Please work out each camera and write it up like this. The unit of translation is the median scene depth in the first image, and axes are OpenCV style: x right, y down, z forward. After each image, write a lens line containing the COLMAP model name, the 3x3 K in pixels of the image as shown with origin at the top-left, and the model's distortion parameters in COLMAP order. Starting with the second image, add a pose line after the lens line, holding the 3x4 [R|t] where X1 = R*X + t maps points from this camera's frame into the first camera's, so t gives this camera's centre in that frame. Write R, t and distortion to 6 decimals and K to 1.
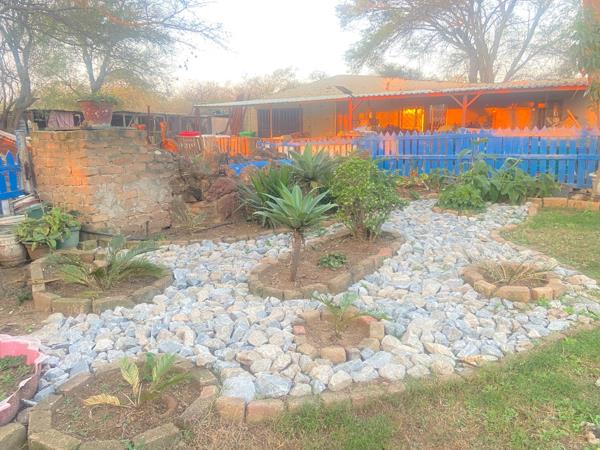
lens RADIAL K [[445.6, 0, 299.9], [0, 445.6, 226.4], [0, 0, 1]] dist [0.109124, -0.146858]
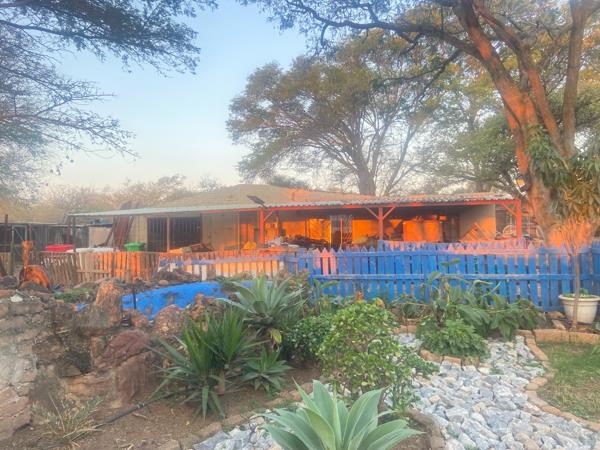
lens RADIAL K [[445.6, 0, 299.9], [0, 445.6, 226.4], [0, 0, 1]] dist [0.109124, -0.146858]
pose [[0.966346, -0.001050, 0.257244, -0.039254], [0.060188, 0.973159, -0.222125, -0.037127], [-0.250106, 0.230132, 0.940471, 0.116564]]
